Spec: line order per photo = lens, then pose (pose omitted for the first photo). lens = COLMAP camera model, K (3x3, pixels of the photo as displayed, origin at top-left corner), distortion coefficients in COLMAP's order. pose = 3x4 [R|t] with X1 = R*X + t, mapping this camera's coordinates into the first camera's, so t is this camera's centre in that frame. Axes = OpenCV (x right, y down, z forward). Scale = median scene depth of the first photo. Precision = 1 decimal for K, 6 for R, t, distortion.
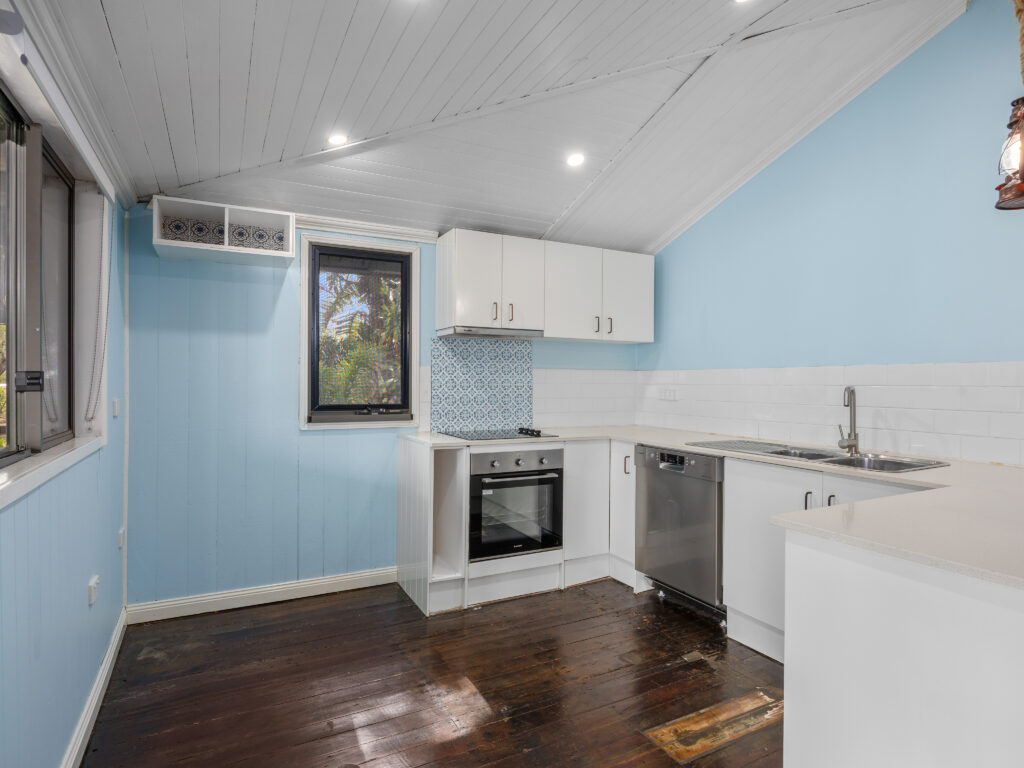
lens RADIAL K [[568.9, 0, 512.0], [0, 568.9, 384.0], [0, 0, 1]] dist [0.000176, -0.000021]
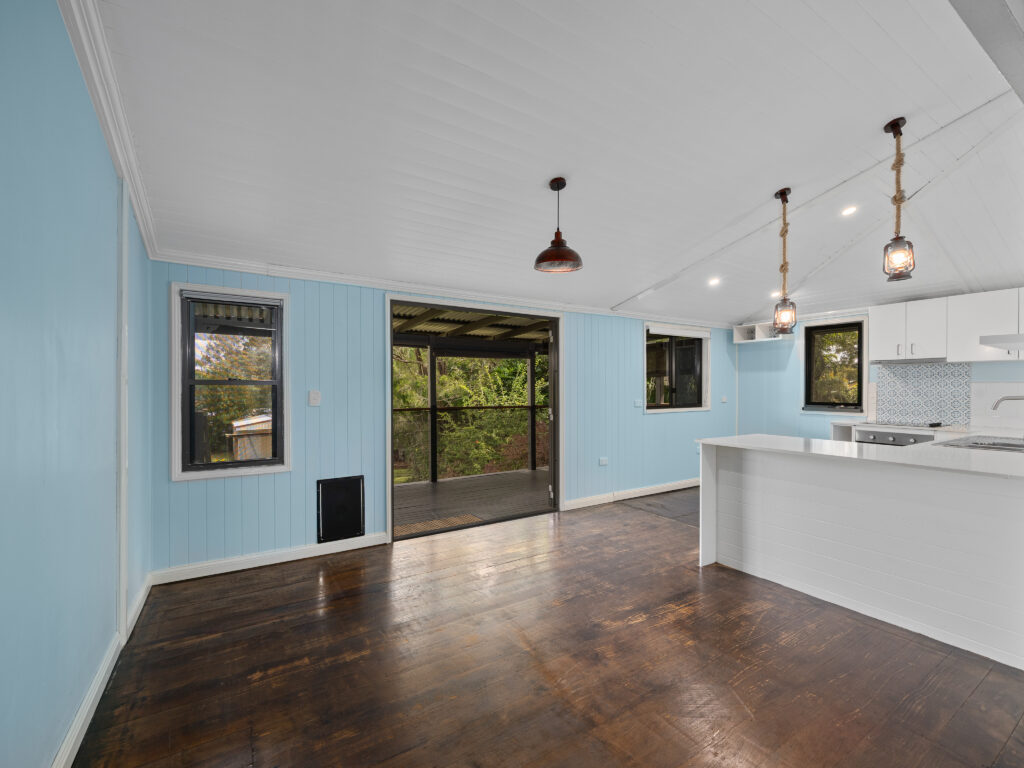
lens RADIAL K [[443.7, 0, 512.0], [0, 443.7, 384.0], [0, 0, 1]] dist [-0.000218, -0.000071]
pose [[0.076359, -0.009551, -0.997035, 1.151780], [-0.012273, 0.999869, -0.010518, 0.000680], [0.997005, 0.013040, 0.076232, -0.224779]]
